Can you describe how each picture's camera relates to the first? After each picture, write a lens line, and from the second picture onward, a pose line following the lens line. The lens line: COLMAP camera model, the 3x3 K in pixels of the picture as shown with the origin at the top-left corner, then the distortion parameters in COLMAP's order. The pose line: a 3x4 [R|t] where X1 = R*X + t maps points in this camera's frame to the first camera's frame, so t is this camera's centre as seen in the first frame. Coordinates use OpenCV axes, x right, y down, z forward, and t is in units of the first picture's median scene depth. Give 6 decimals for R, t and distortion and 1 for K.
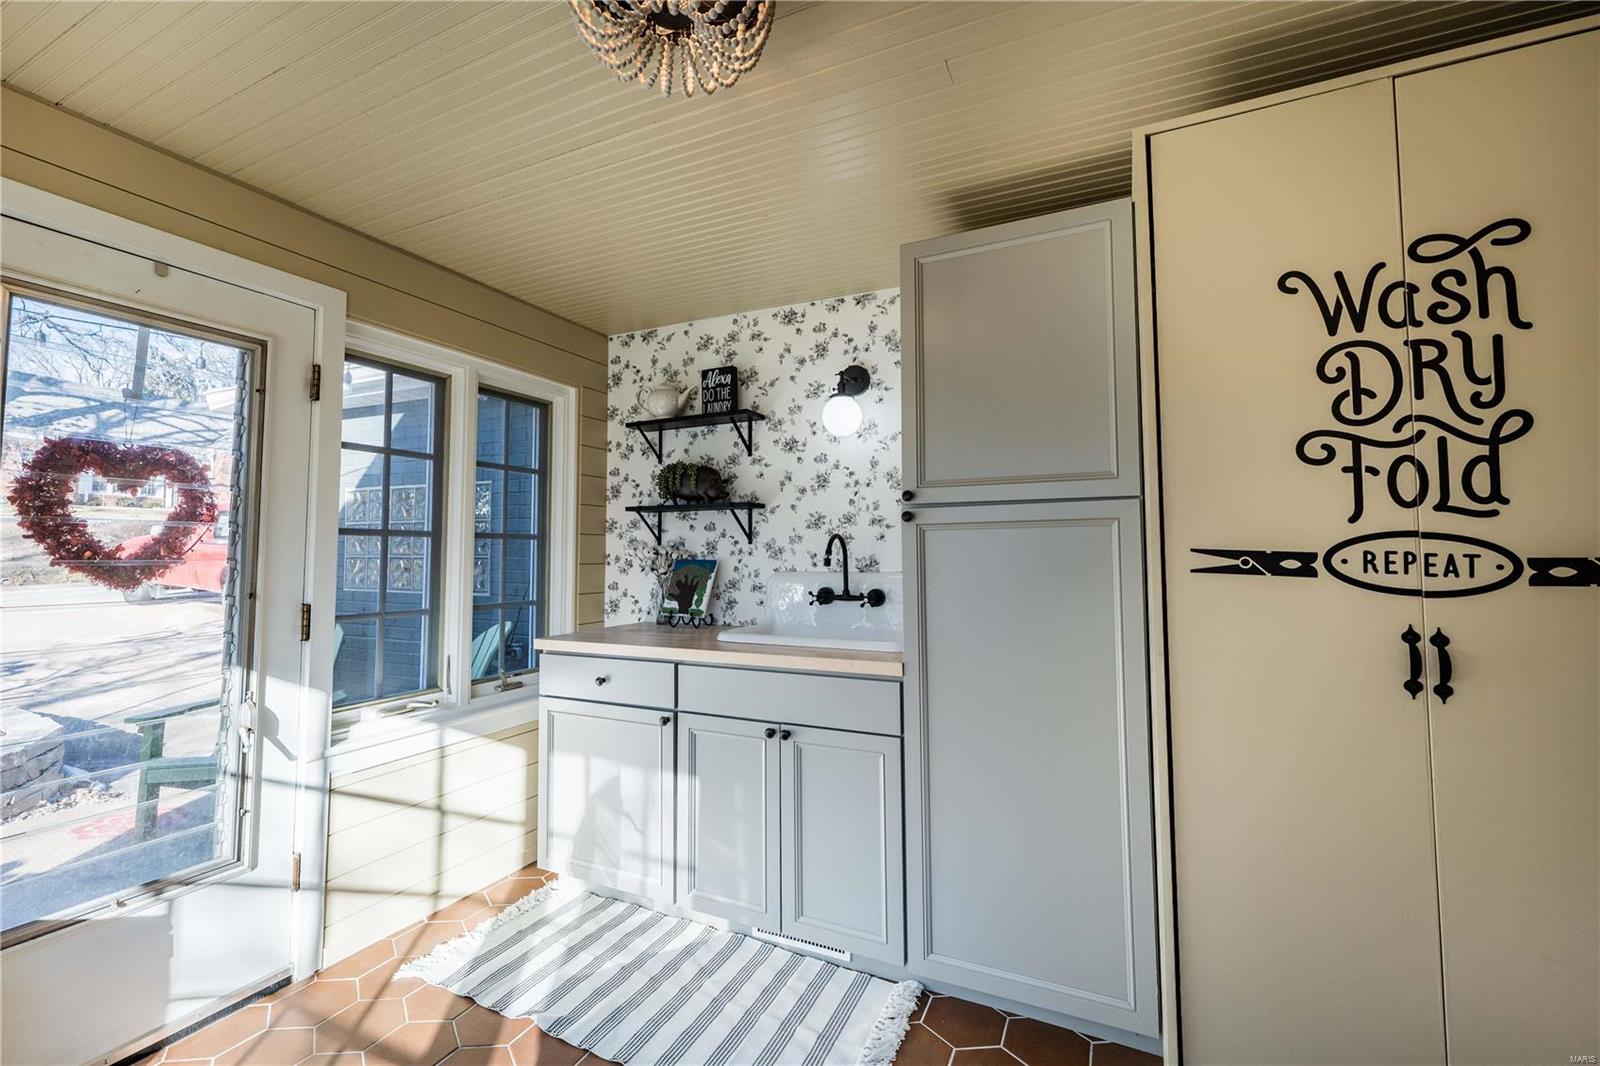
lens RADIAL K [[635.2, 0, 800.0], [0, 635.2, 533.0], [0, 0, 1]] dist [0.001583, 0.000104]
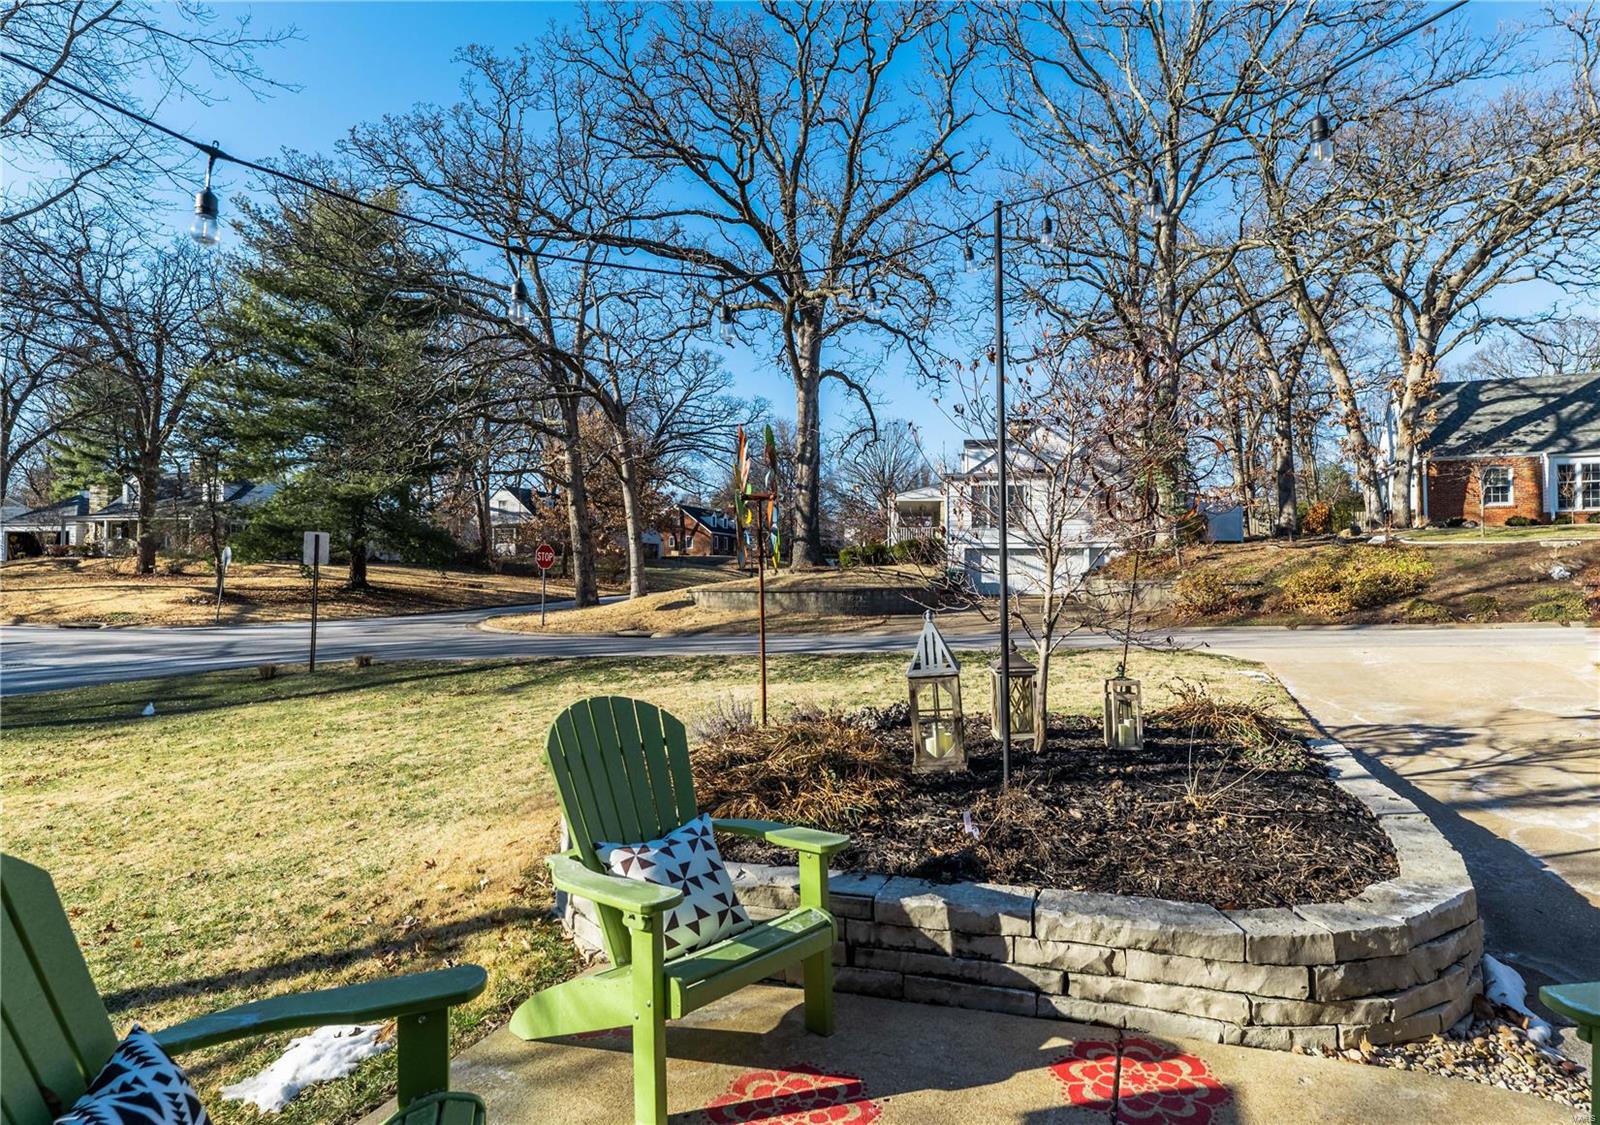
lens RADIAL K [[838.1, 0, 800.0], [0, 838.1, 562.5], [0, 0, 1]] dist [0.000872, 0.000133]
pose [[-0.008566, -0.035093, -0.999347, -0.231342], [0.042924, 0.998450, -0.035430, 0.011054], [0.999042, -0.043200, -0.007046, 0.242574]]
